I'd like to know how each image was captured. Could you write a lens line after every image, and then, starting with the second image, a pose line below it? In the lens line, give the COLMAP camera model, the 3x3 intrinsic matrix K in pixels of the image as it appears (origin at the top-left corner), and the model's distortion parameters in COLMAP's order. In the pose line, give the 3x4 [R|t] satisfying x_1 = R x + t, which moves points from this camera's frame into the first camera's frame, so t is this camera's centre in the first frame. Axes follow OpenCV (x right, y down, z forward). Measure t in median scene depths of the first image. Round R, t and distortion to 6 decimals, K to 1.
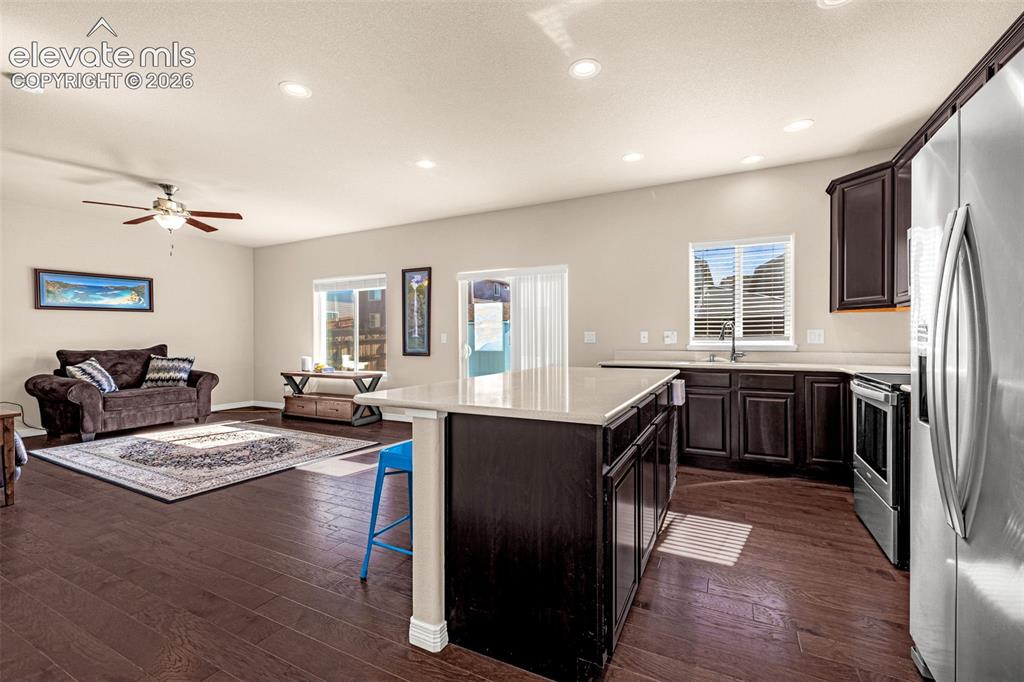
lens RADIAL K [[450.3, 0, 511.1], [0, 450.3, 337.9], [0, 0, 1]] dist [0.002942, 0.000893]
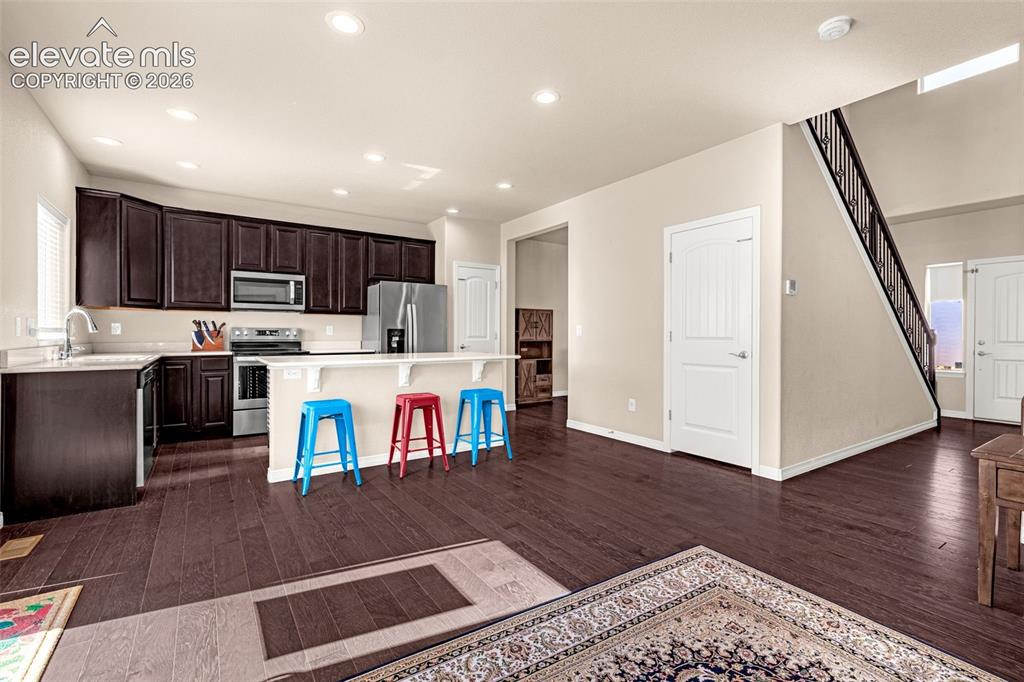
lens RADIAL K [[450.3, 0, 511.1], [0, 450.3, 337.9], [0, 0, 1]] dist [0.002942, 0.000893]
pose [[-0.872281, -0.004065, 0.488989, -0.574448], [0.001386, 0.999941, 0.010785, 0.007210], [-0.489004, 0.010085, -0.872223, 1.231361]]
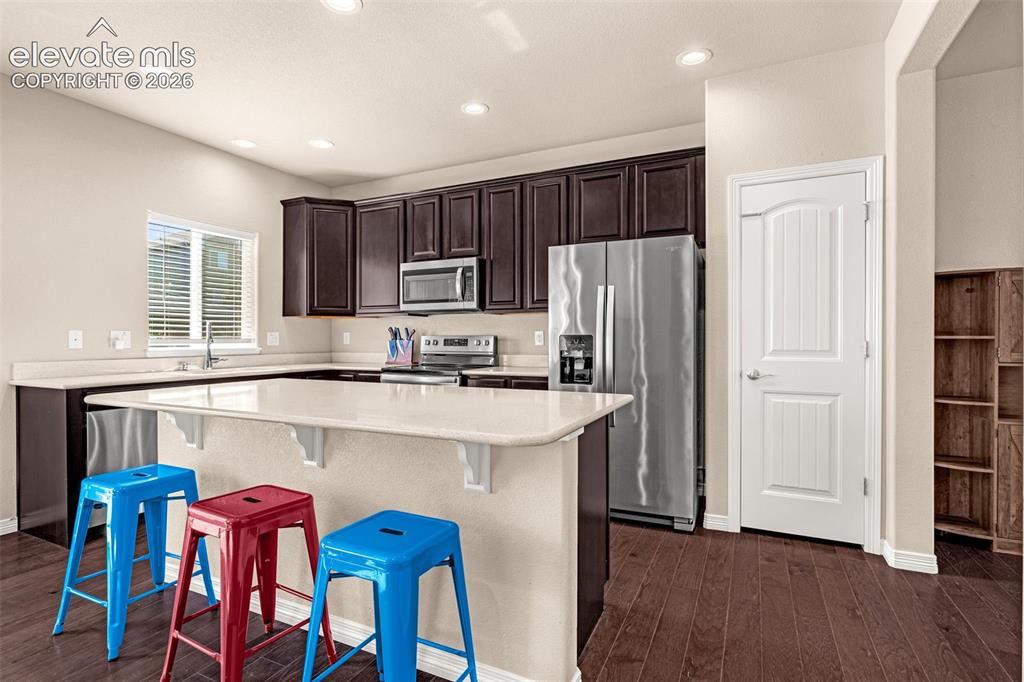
lens RADIAL K [[496.0, 0, 512.0], [0, 496.0, 341.0], [0, 0, 1]] dist [-0.000032, -0.000042]
pose [[-0.019280, -0.001474, 0.999813, -0.396431], [0.004699, 0.999988, 0.001565, 0.002340], [-0.999803, 0.004728, -0.019272, 0.399080]]
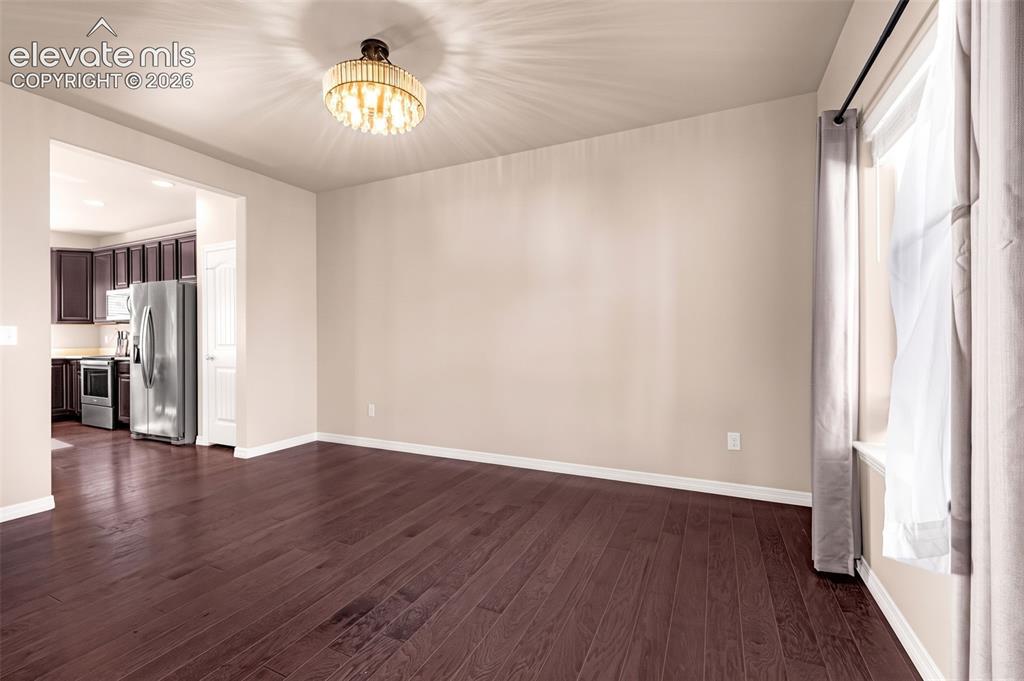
lens RADIAL K [[435.7, 0, 512.0], [0, 435.7, 340.5], [0, 0, 1]] dist [-0.000380, -0.000023]
pose [[-0.031008, -0.001982, 0.999517, -0.775815], [0.009671, 0.999951, 0.002283, 0.012779], [-0.999472, 0.009737, -0.030987, -0.539849]]
